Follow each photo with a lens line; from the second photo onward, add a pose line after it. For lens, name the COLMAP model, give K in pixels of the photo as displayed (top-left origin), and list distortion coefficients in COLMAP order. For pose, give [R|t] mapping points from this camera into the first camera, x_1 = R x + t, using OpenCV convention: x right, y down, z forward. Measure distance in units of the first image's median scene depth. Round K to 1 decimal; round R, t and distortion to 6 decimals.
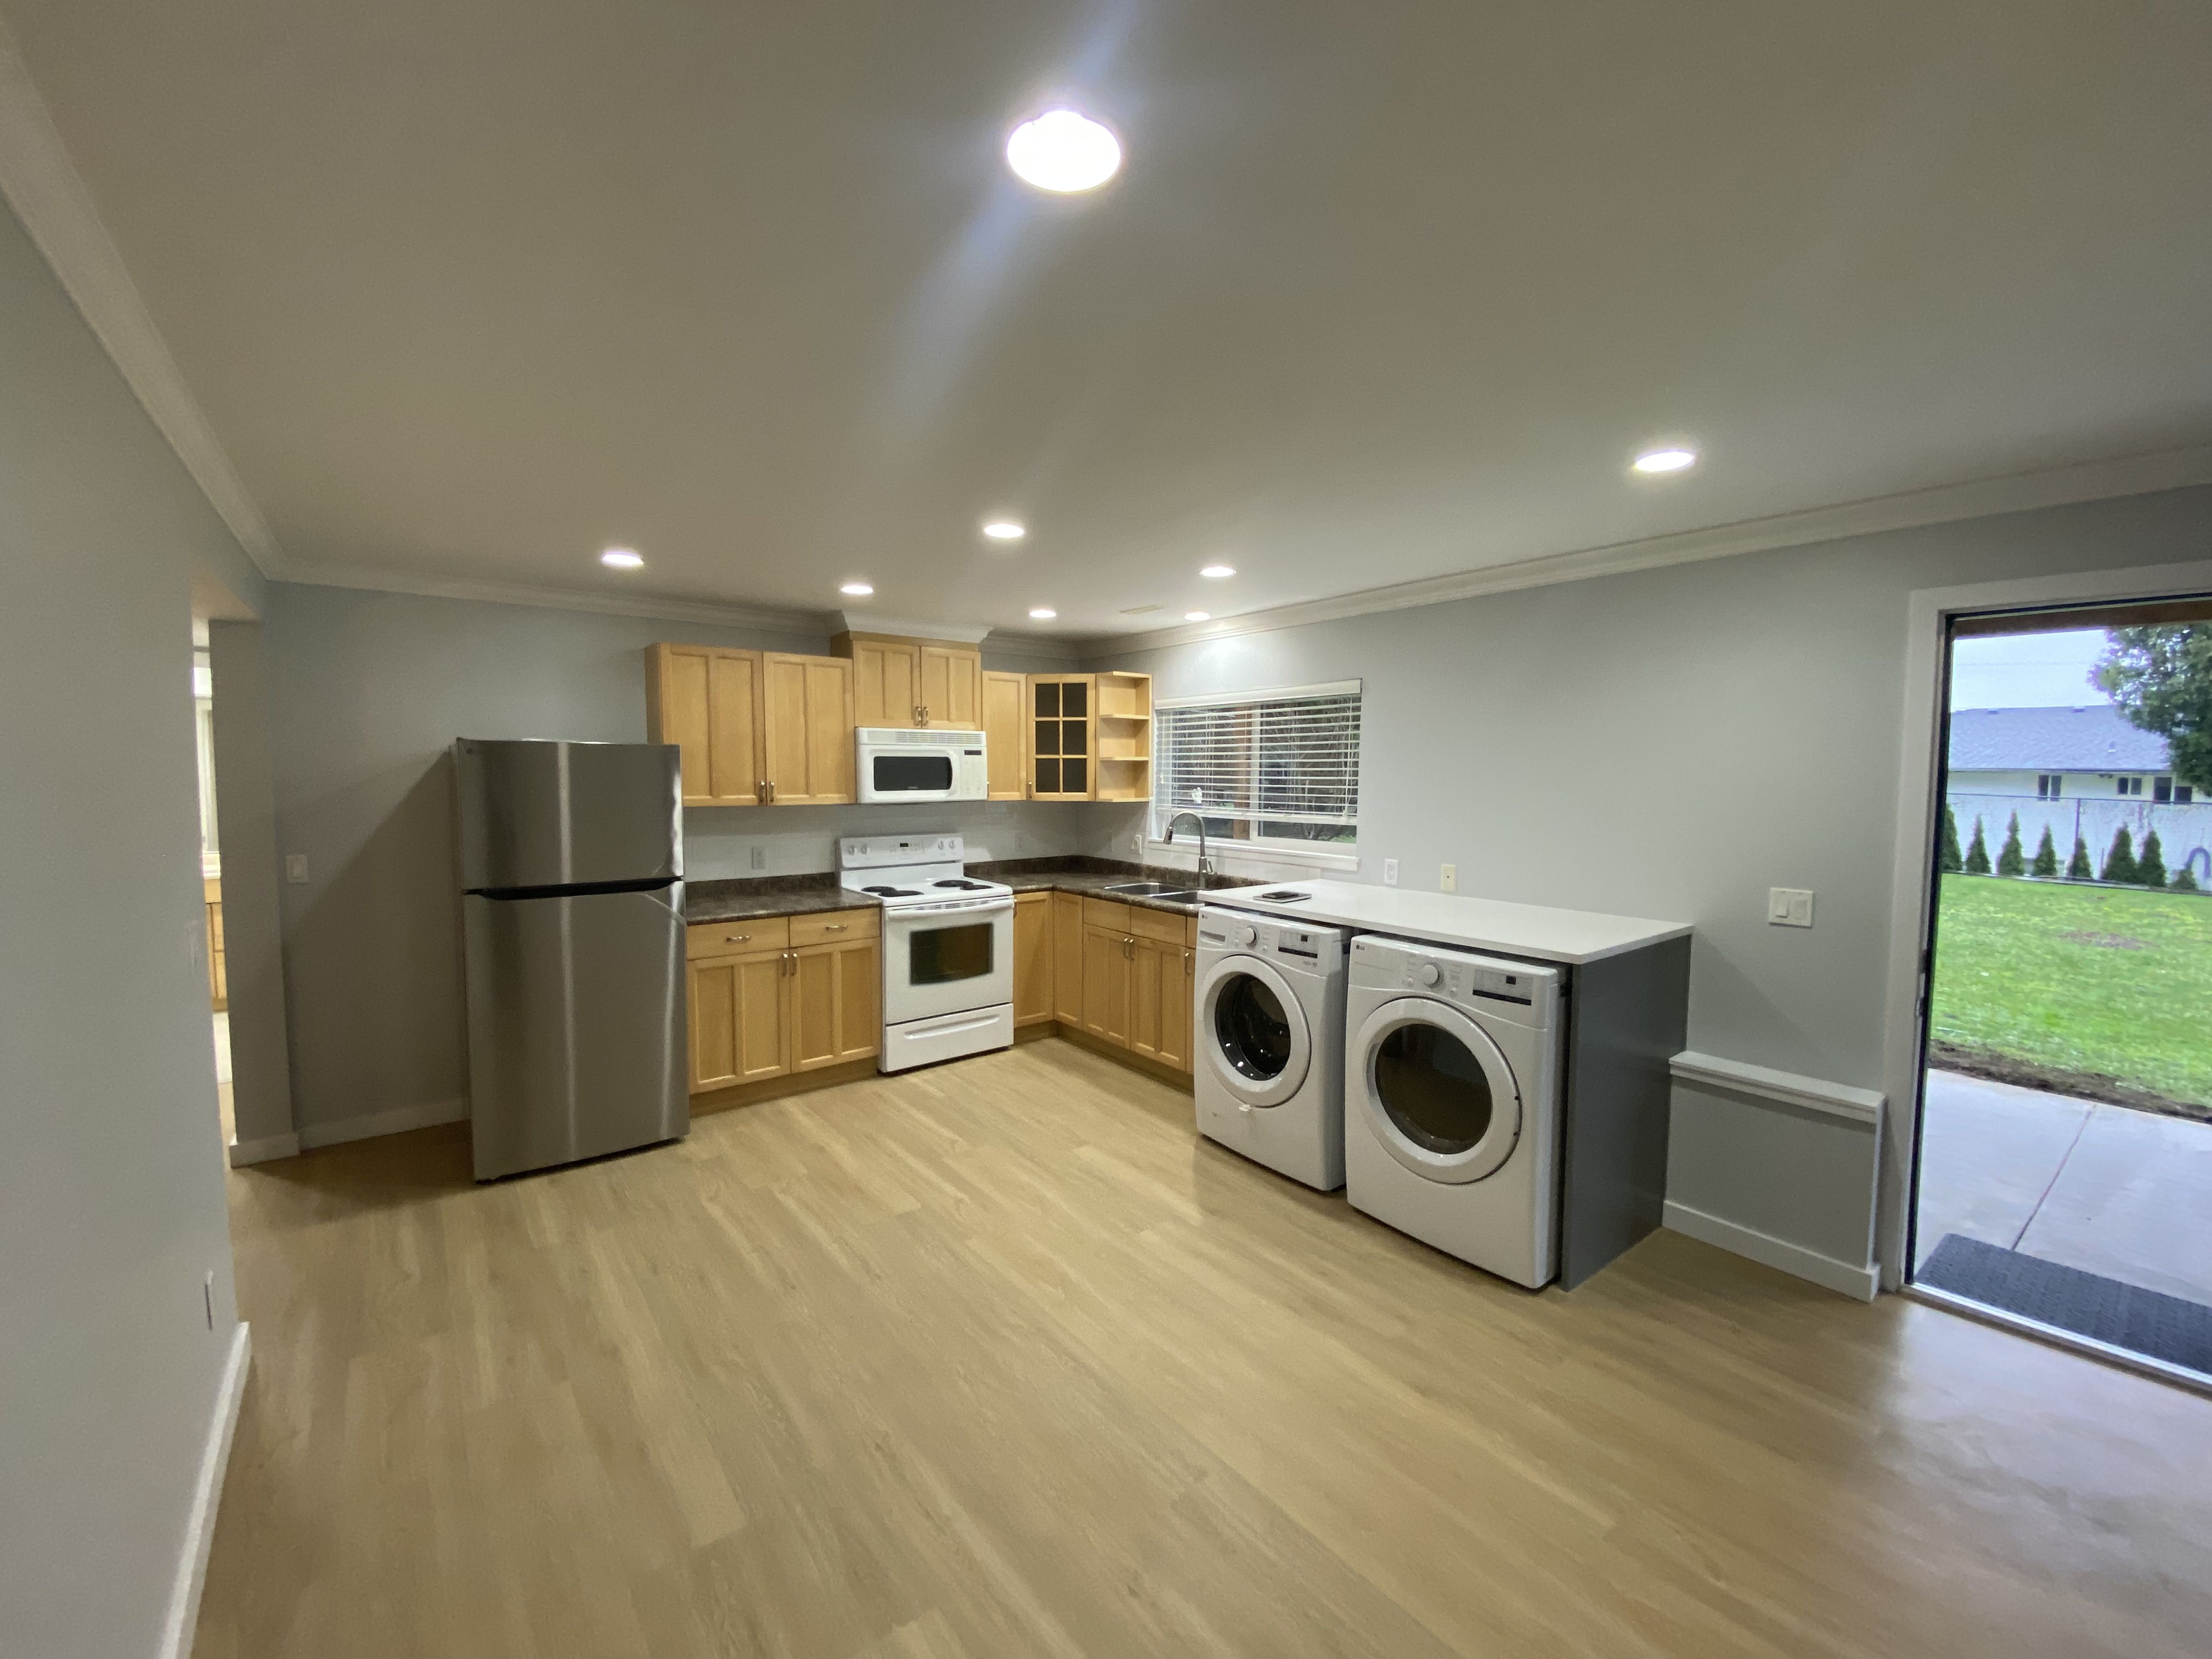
lens RADIAL K [[897.6, 0, 1106.0], [0, 897.6, 829.5], [0, 0, 1]] dist [0.036044, -0.000187]
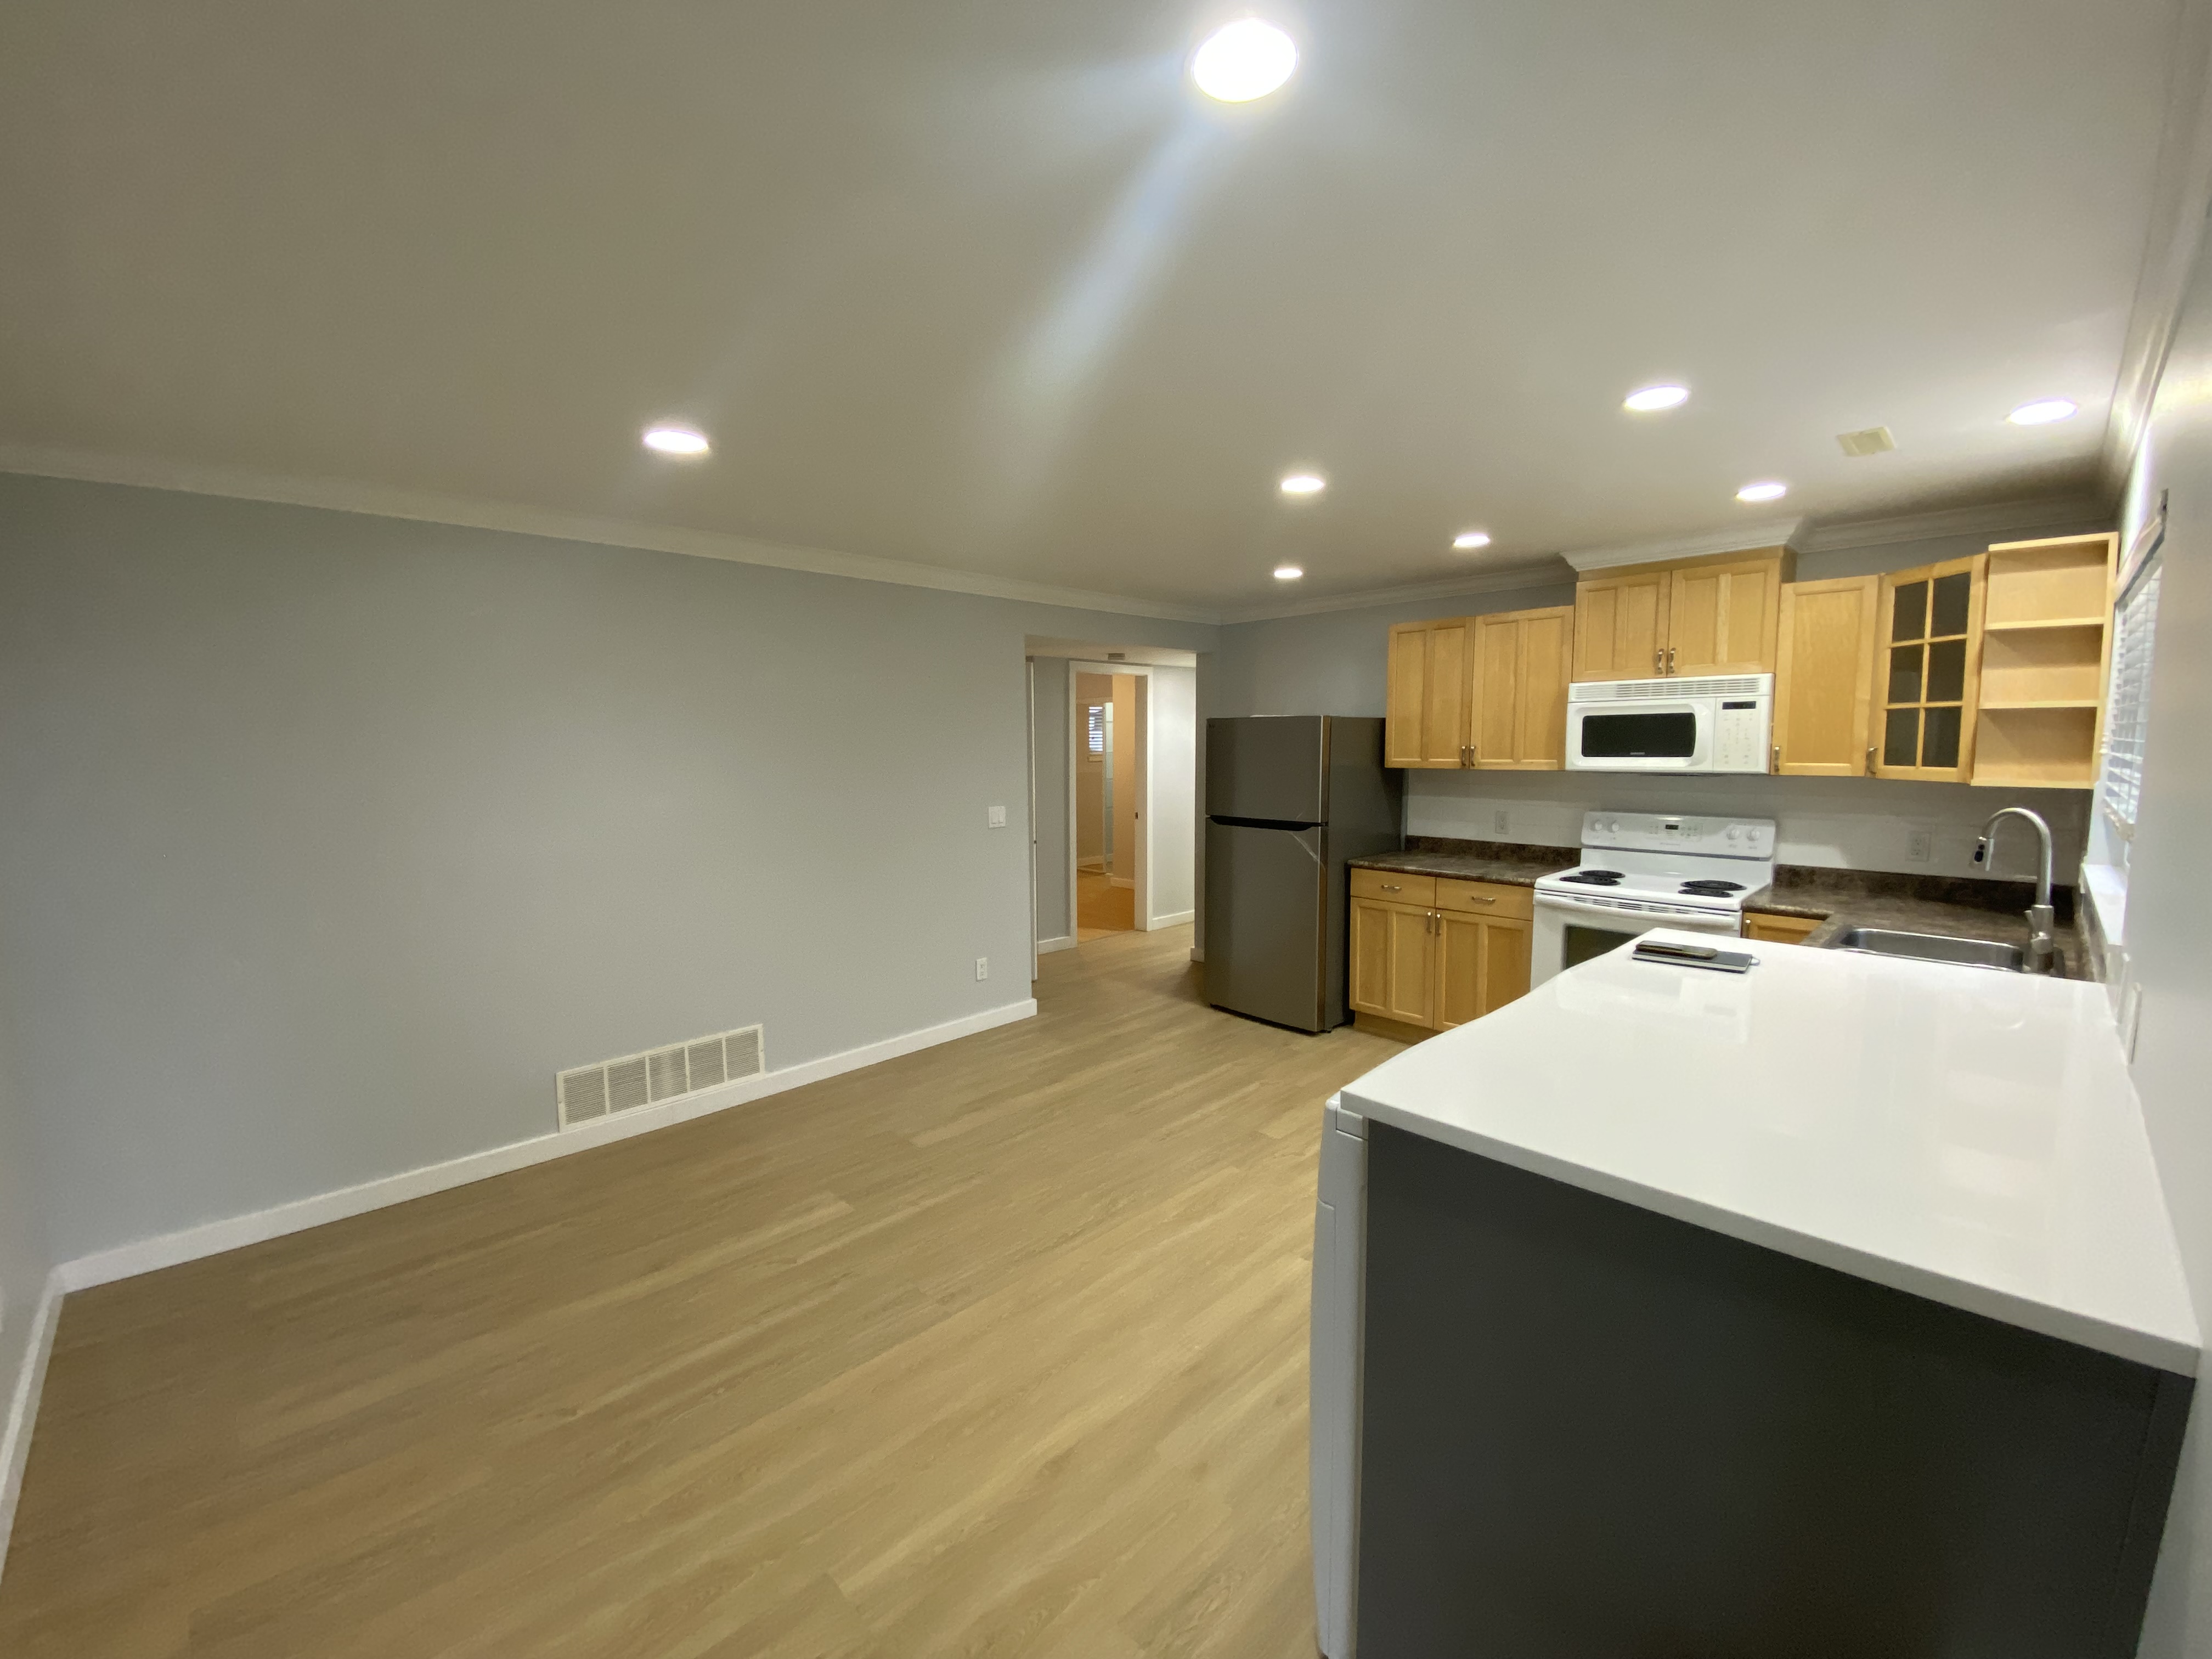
lens RADIAL K [[897.6, 0, 1106.0], [0, 897.6, 829.5], [0, 0, 1]] dist [0.036044, -0.000187]
pose [[0.123977, 0.098909, -0.987343, 0.540905], [-0.060372, 0.993928, 0.091989, -0.025549], [0.990447, 0.048203, 0.129195, 0.432695]]
